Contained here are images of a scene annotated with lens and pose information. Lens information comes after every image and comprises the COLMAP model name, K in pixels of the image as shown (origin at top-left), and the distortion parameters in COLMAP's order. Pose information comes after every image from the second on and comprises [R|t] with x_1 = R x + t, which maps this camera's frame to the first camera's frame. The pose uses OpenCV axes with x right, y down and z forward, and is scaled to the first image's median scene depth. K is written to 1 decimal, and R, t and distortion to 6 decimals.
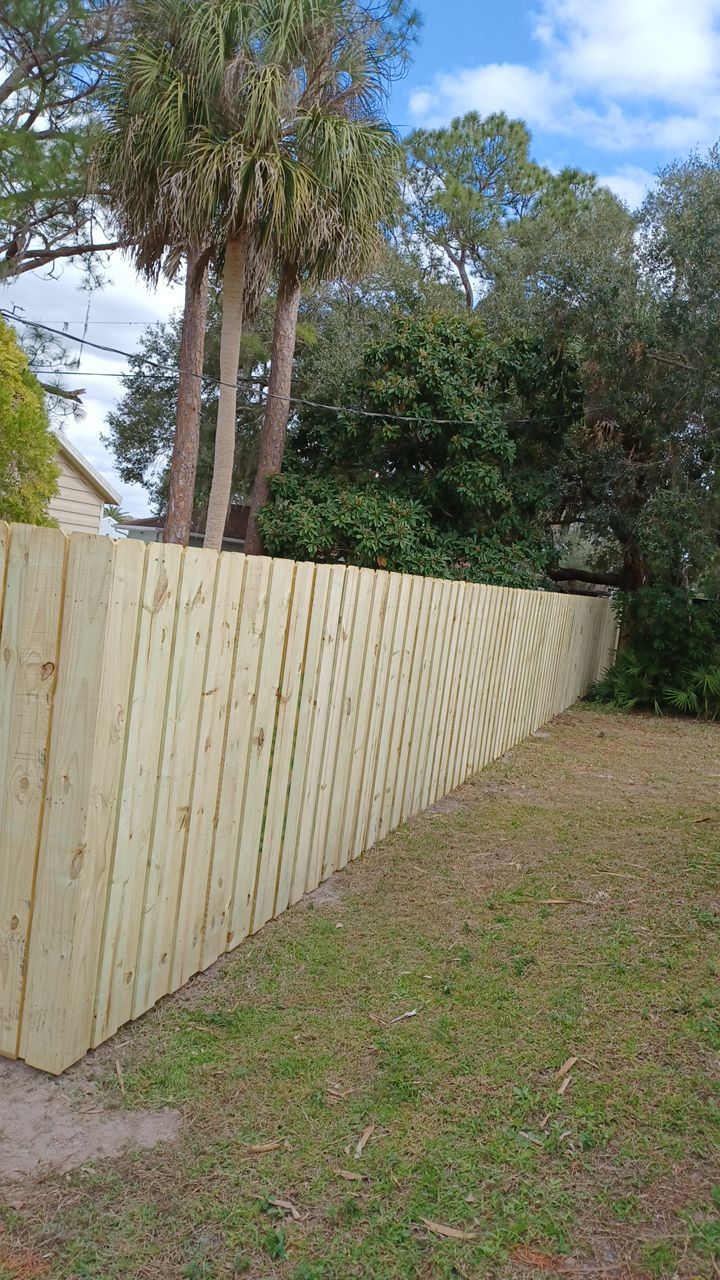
lens RADIAL K [[984.4, 0, 394.4], [0, 984.4, 635.6], [0, 0, 1]] dist [0.047211, -0.107497]
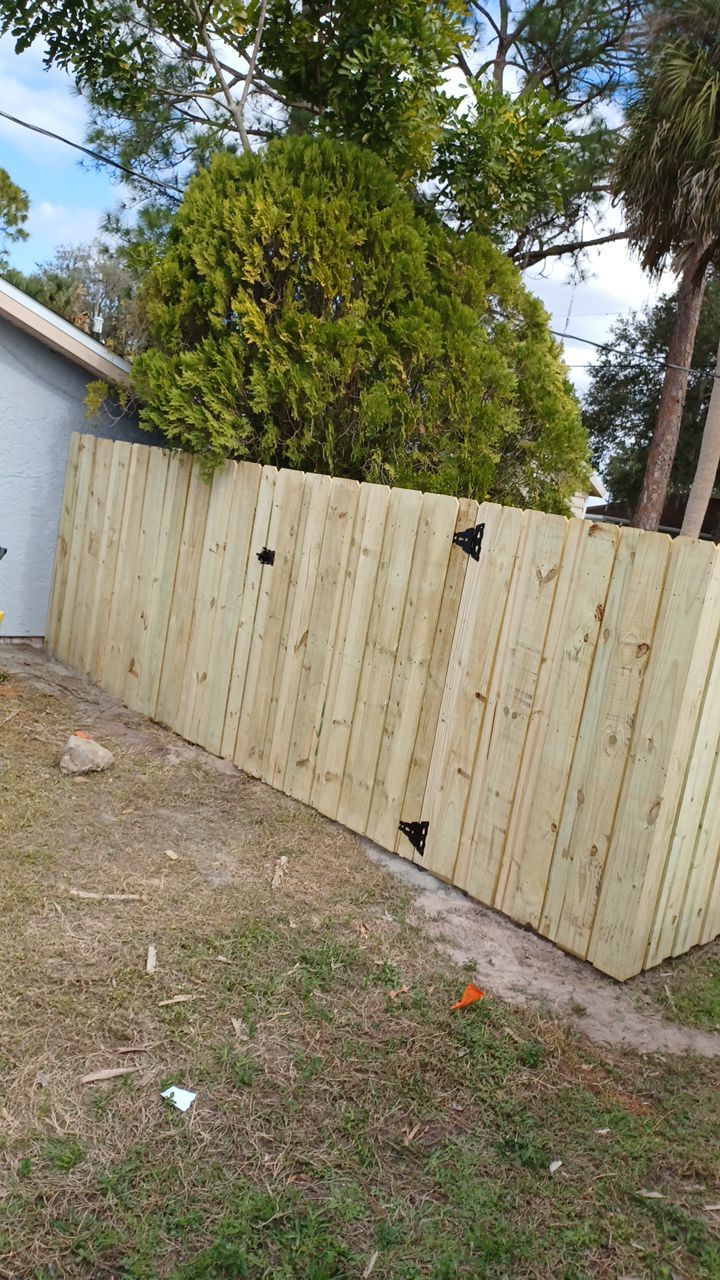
lens RADIAL K [[977.0, 0, 335.1], [0, 977.0, 628.3], [0, 0, 1]] dist [0.021389, -0.032131]
pose [[0.874791, 0.093596, -0.475374, -0.024951], [-0.090722, 0.995453, 0.029046, 0.001768], [0.475931, 0.017718, 0.879304, -0.051194]]
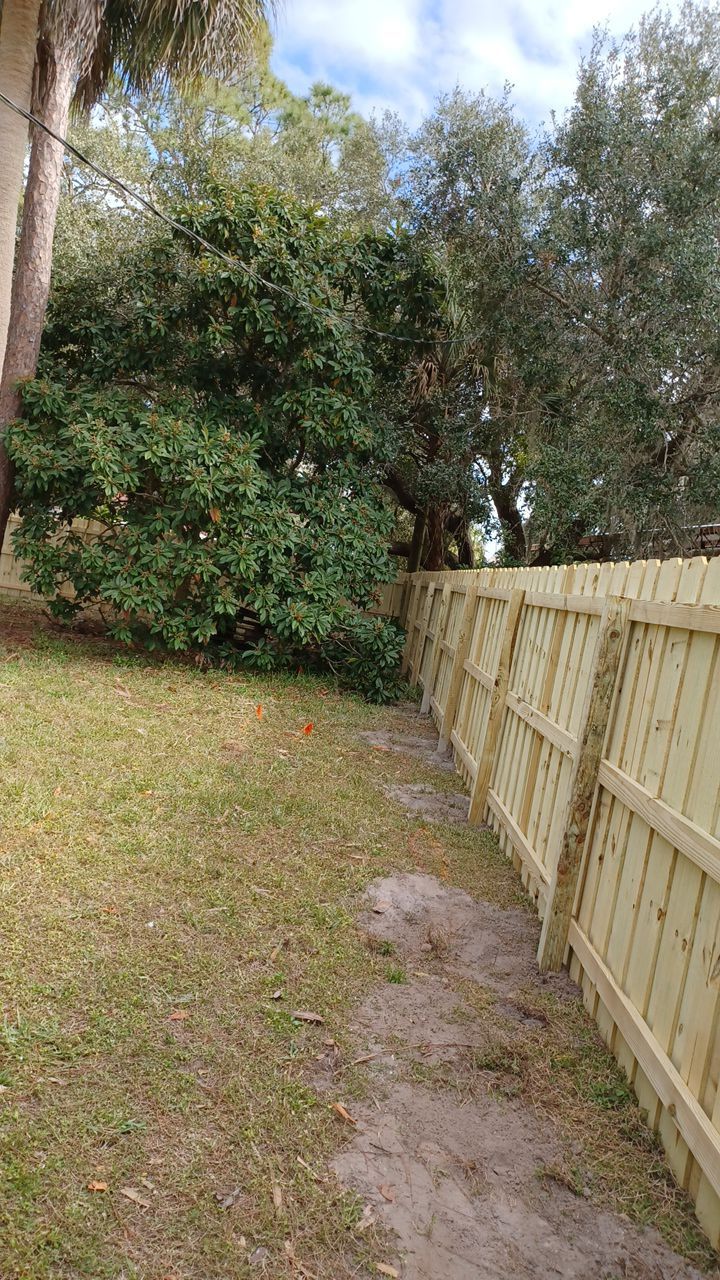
lens RADIAL K [[950.7, 0, 389.9], [0, 950.7, 655.3], [0, 0, 1]] dist [0.058022, -0.098446]
pose [[0.945207, 0.006969, 0.326398, -0.122119], [-0.029222, 0.997565, 0.063325, -0.021641], [-0.325162, -0.069393, 0.943109, 0.307193]]
